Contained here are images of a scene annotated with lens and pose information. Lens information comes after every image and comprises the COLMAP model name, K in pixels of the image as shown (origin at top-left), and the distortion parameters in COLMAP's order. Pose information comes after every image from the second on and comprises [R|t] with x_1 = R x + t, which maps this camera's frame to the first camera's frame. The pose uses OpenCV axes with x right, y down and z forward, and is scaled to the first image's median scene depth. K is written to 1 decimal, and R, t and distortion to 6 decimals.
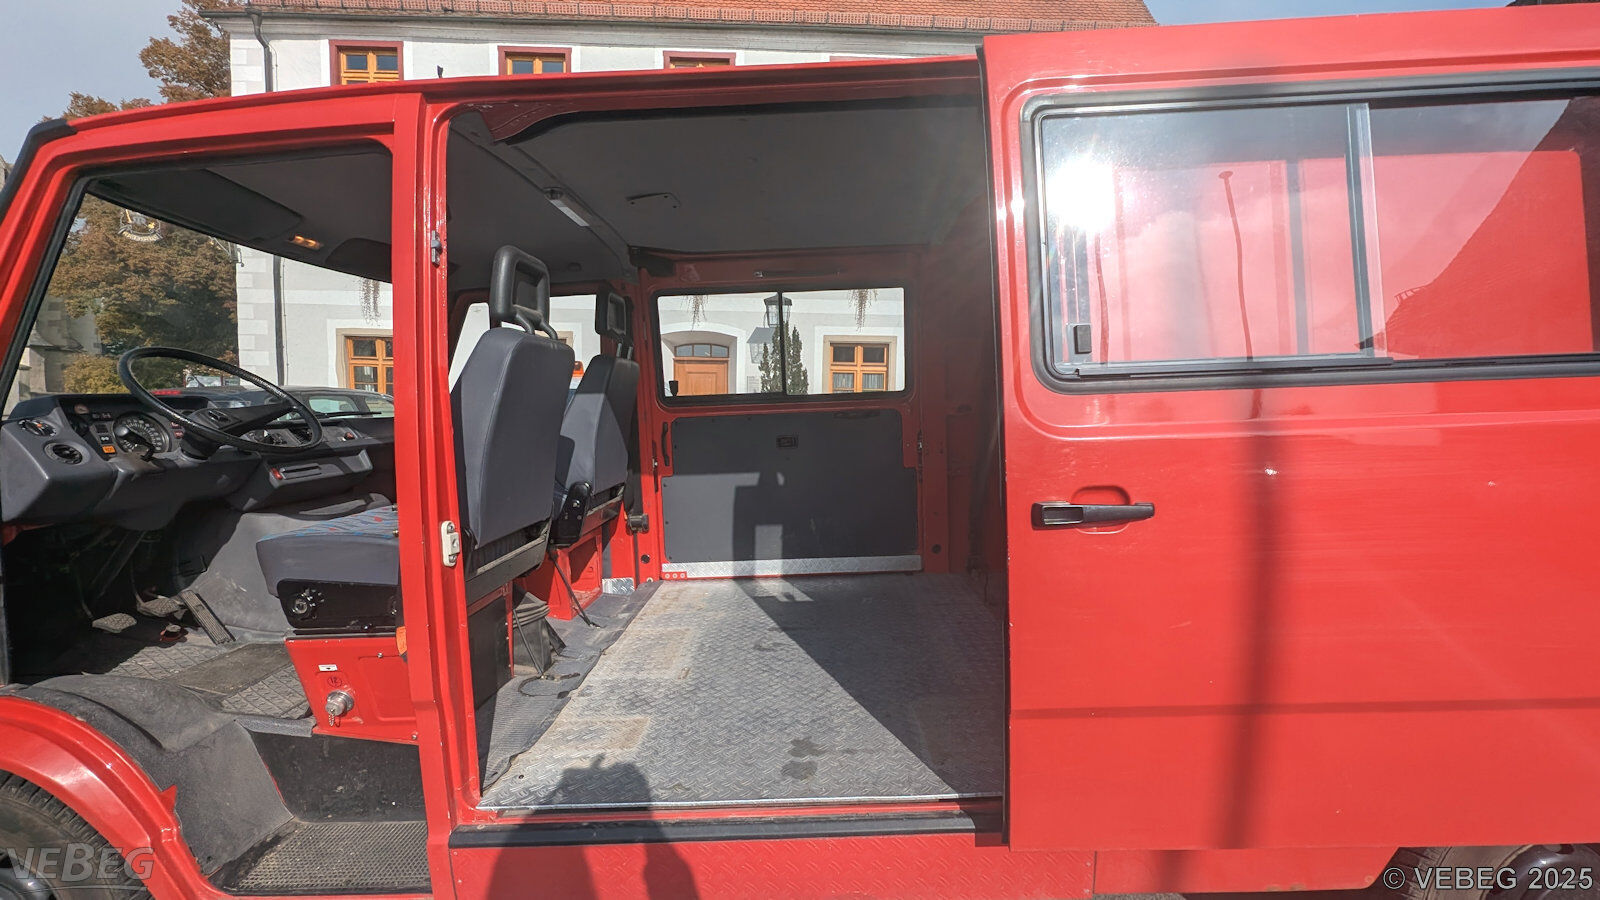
lens RADIAL K [[651.6, 0, 800.0], [0, 651.6, 450.0], [0, 0, 1]] dist [0.000145, -0.000694]
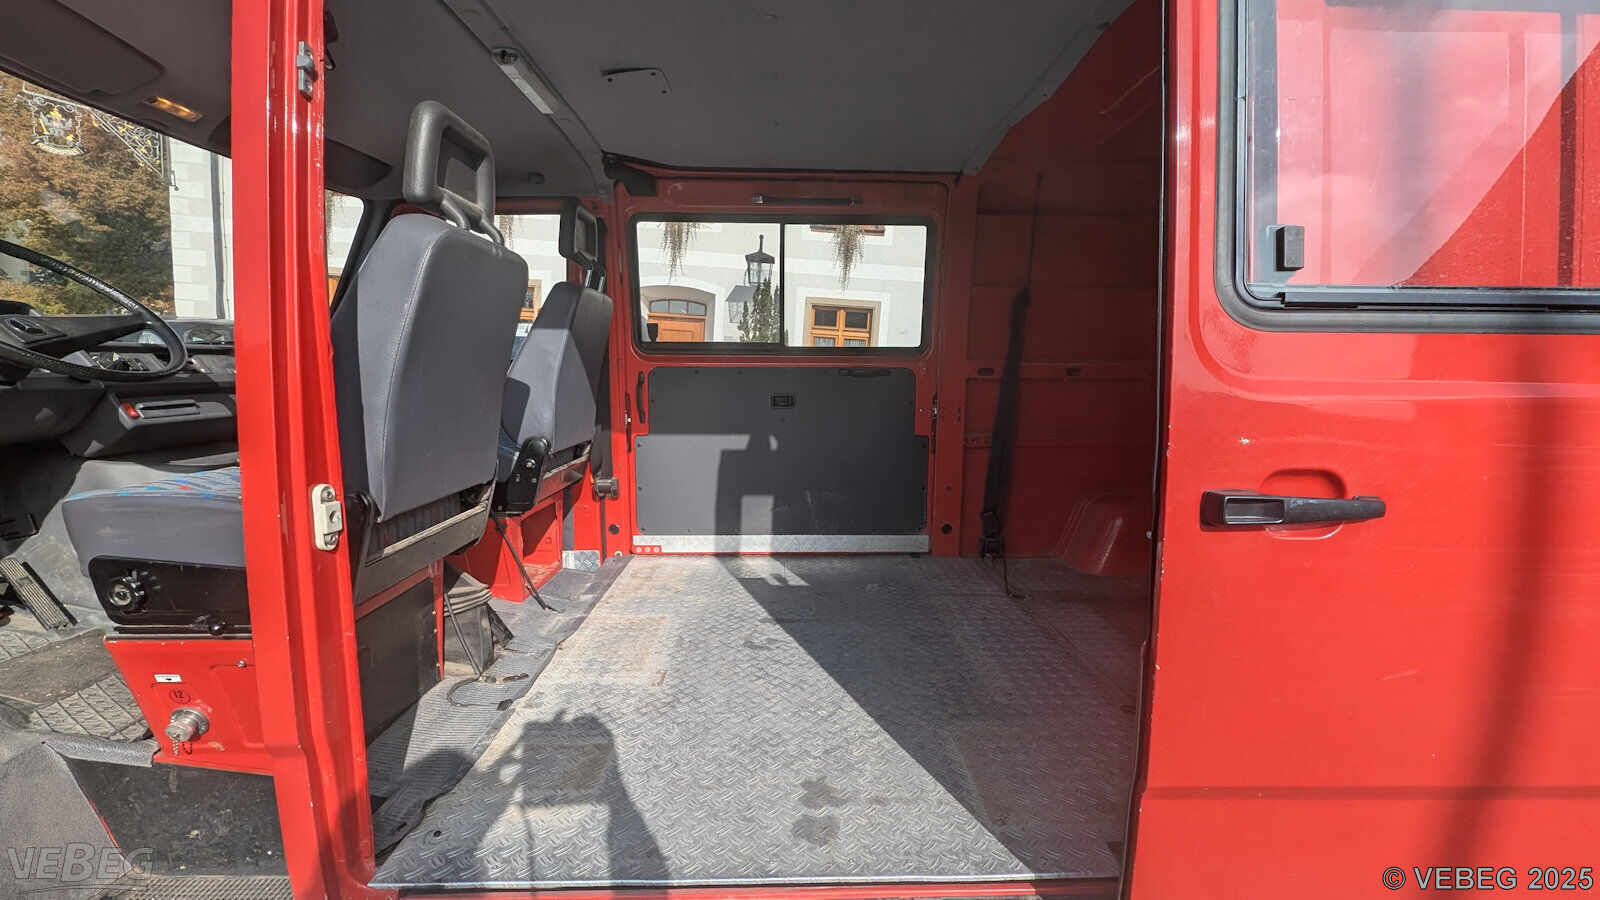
lens RADIAL K [[651.6, 0, 800.0], [0, 651.6, 450.0], [0, 0, 1]] dist [0.000145, -0.000694]
pose [[0.998288, 0.037784, 0.044653, -0.051114], [-0.040023, 0.997929, 0.050355, 0.012889], [-0.042658, -0.052056, 0.997733, 0.202378]]
